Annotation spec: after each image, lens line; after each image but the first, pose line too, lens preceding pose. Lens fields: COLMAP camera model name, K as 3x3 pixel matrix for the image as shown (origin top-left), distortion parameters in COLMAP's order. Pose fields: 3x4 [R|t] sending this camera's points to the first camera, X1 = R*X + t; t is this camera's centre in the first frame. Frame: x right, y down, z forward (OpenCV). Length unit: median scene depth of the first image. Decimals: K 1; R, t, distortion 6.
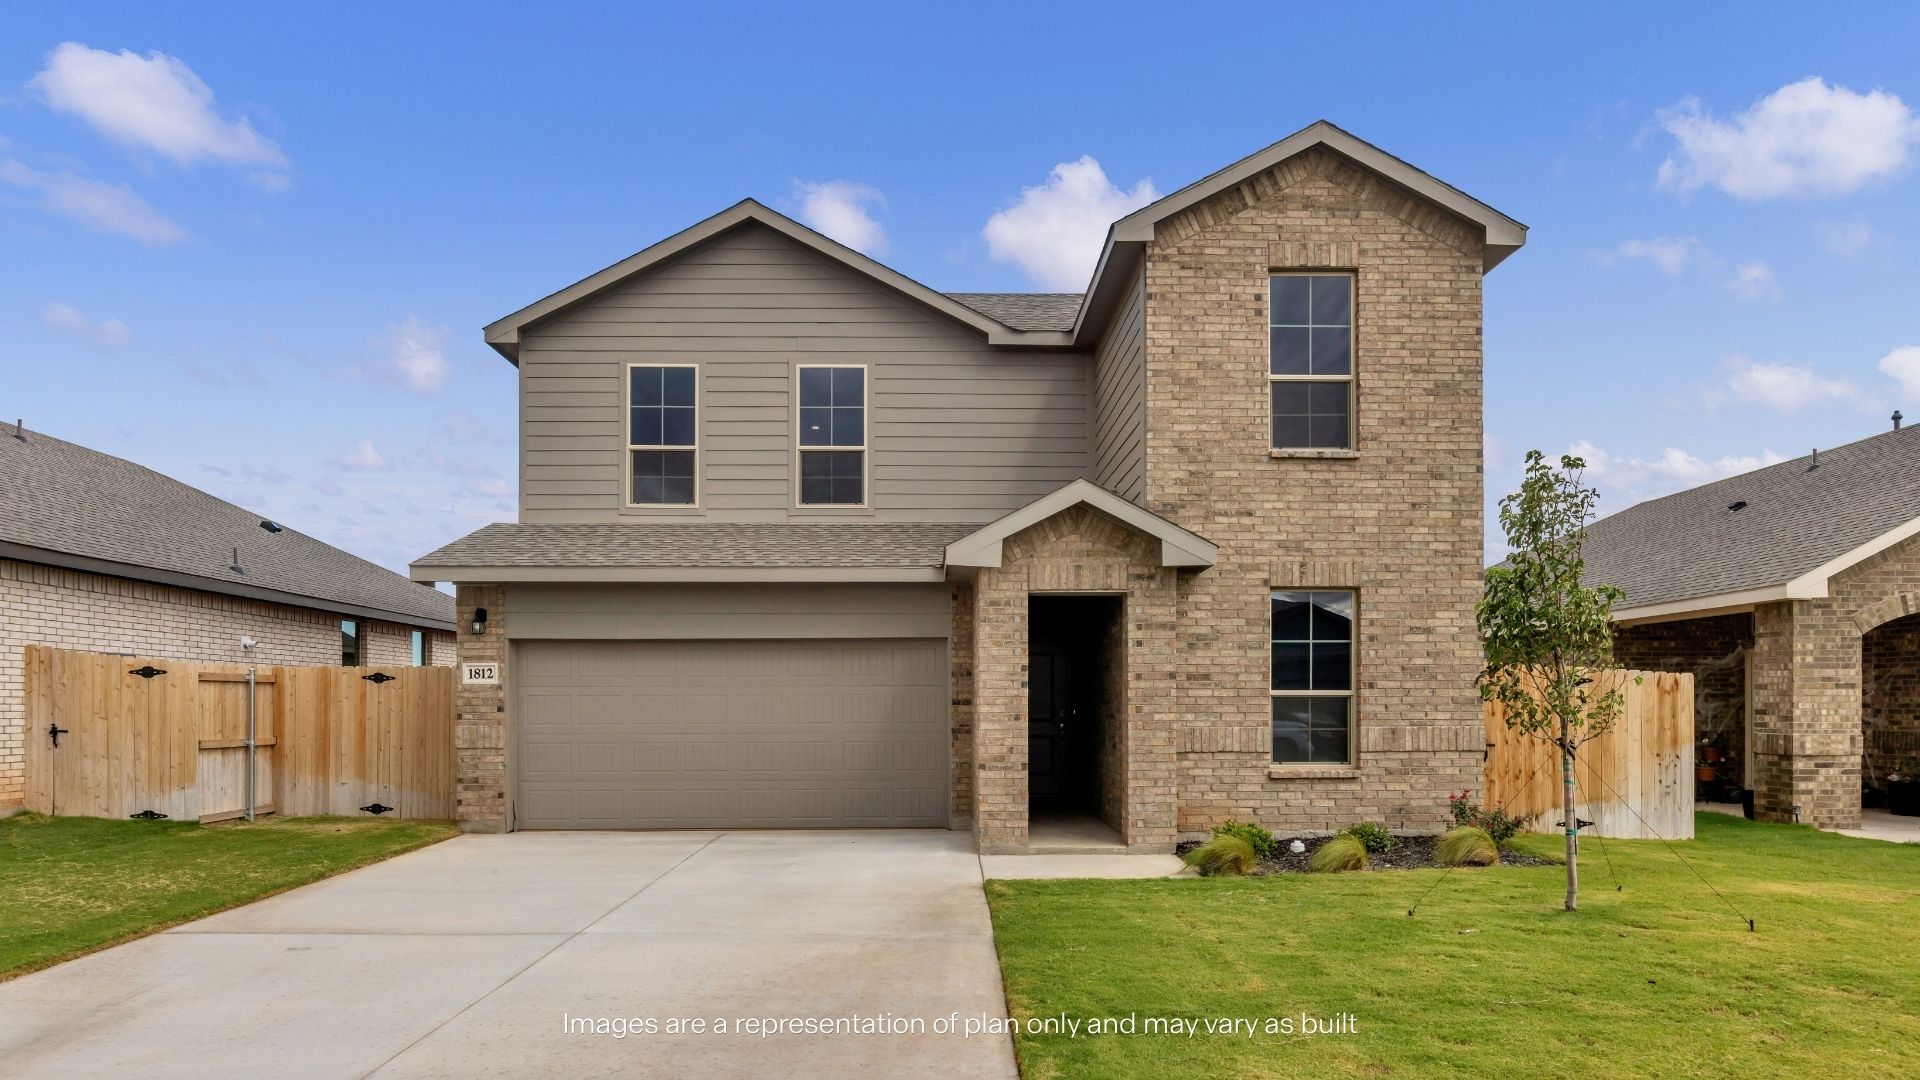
lens RADIAL K [[1207.5, 0, 914.4], [0, 1207.5, 702.0], [0, 0, 1]] dist [-0.000917, -0.000747]
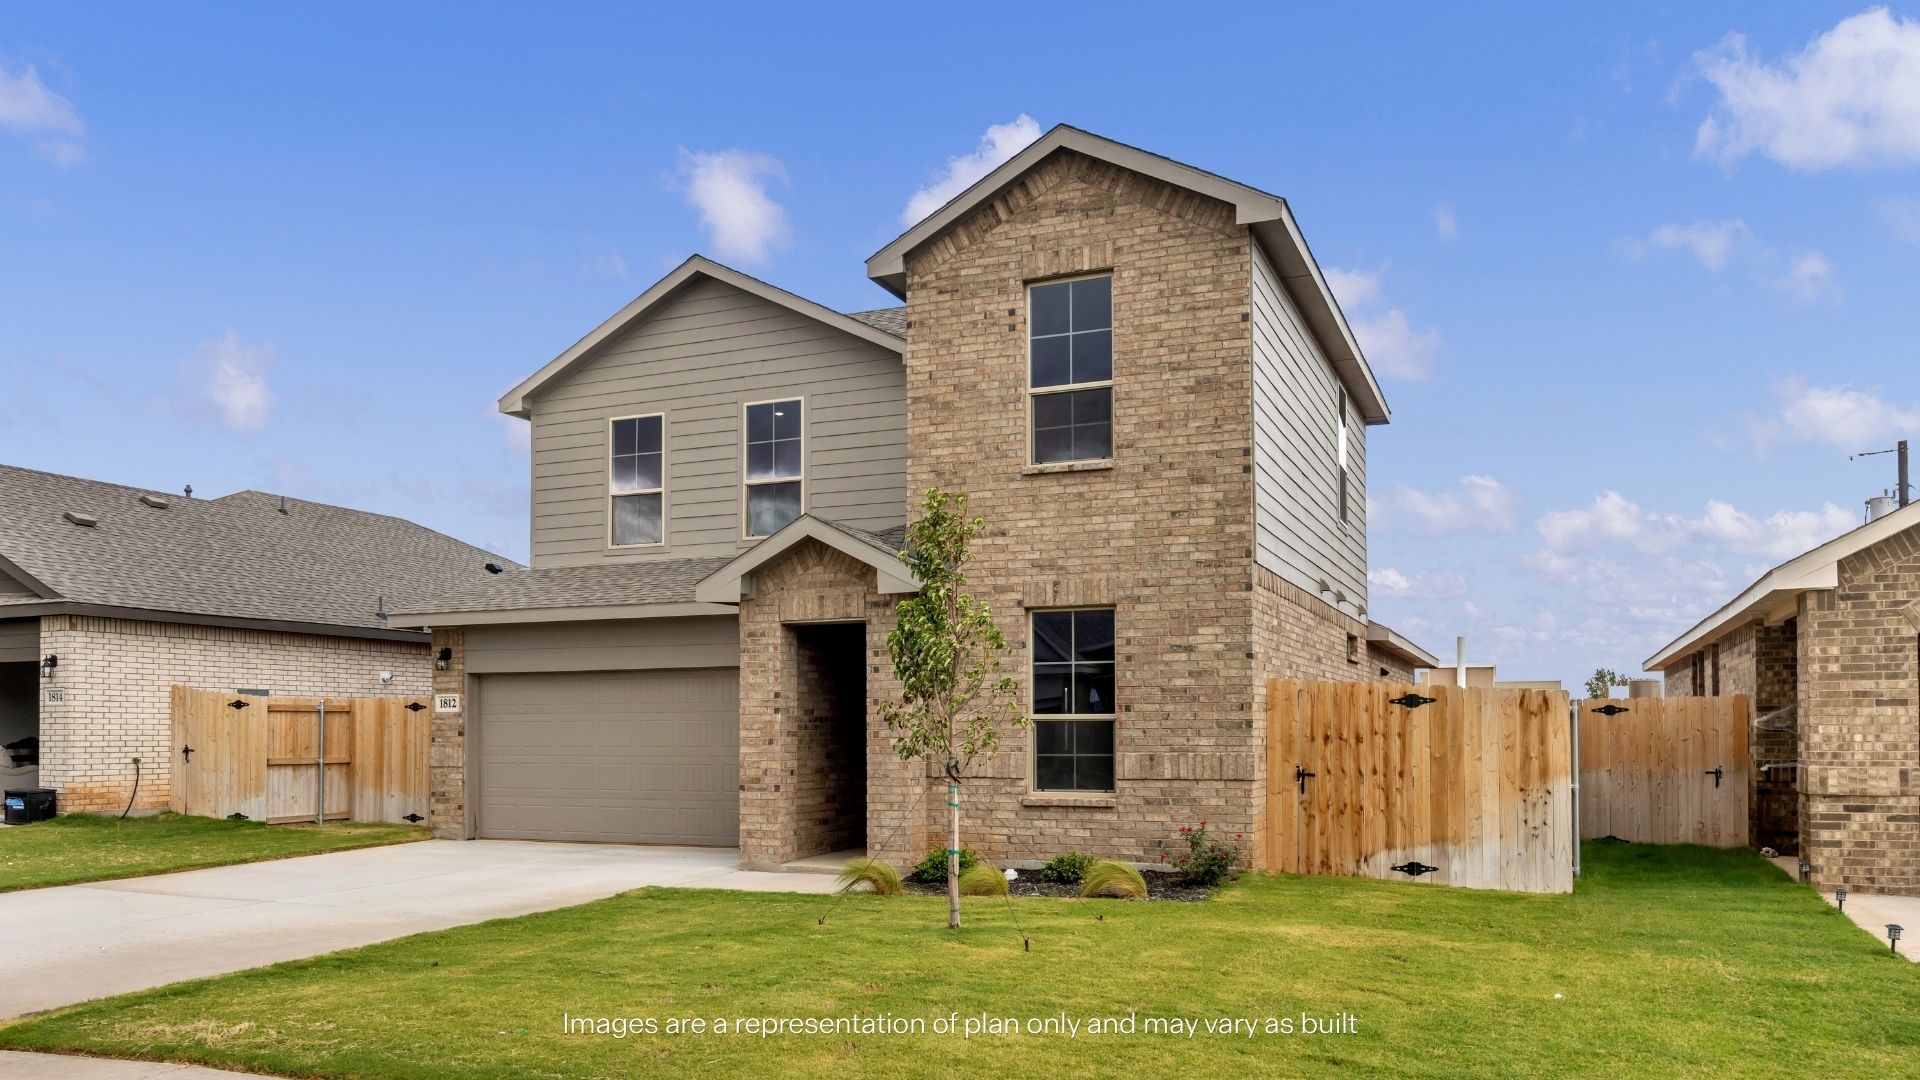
lens RADIAL K [[1448.1, 0, 797.8], [0, 1448.1, 689.7], [0, 0, 1]] dist [0.000588, 0.002038]
pose [[0.892661, -0.013482, -0.450528, 0.653377], [0.003114, 0.999713, -0.023747, -0.002476], [0.450719, 0.019795, 0.892447, -0.117700]]
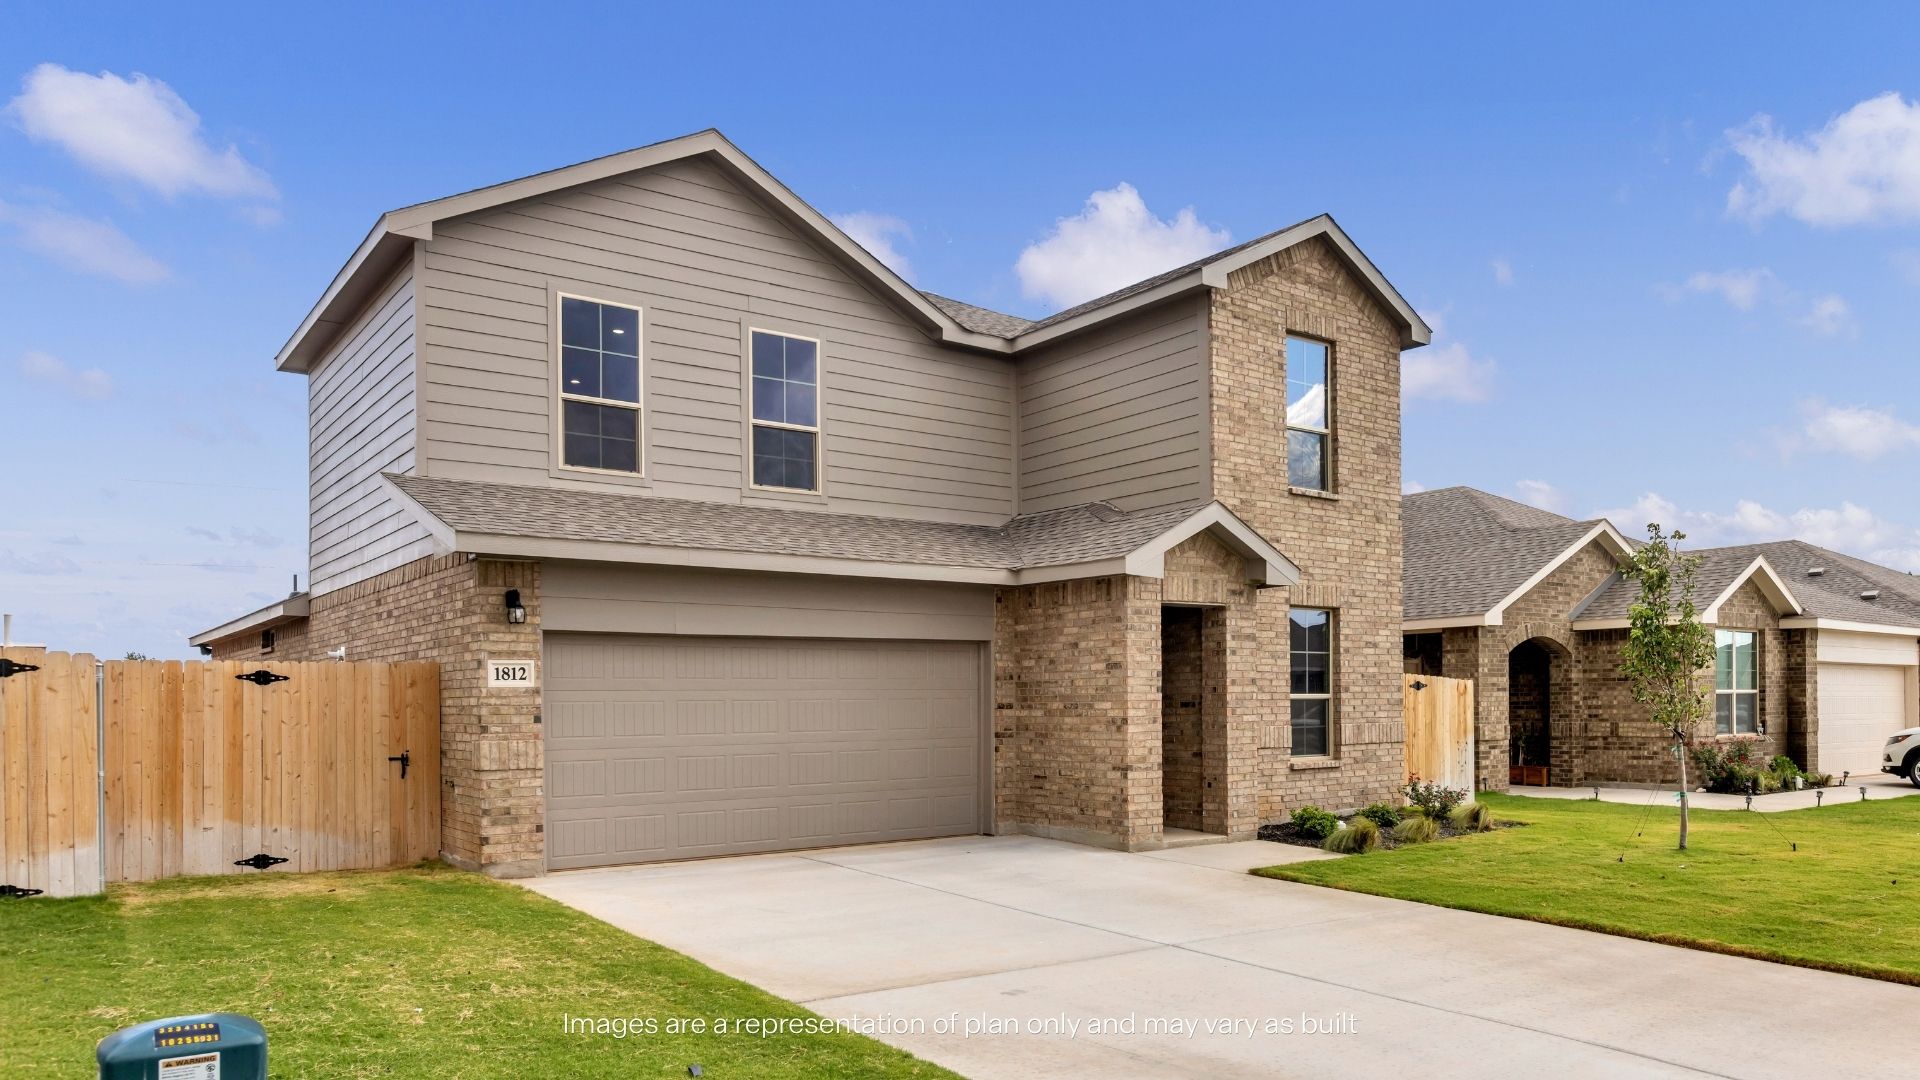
lens RADIAL K [[1328.8, 0, 968.4], [0, 1328.8, 702.1], [0, 0, 1]] dist [-0.000567, -0.000323]
pose [[0.807611, -0.005648, 0.589689, -0.705921], [0.005020, 0.999984, 0.002703, -0.006880], [-0.589694, 0.000777, 0.807626, 0.150513]]
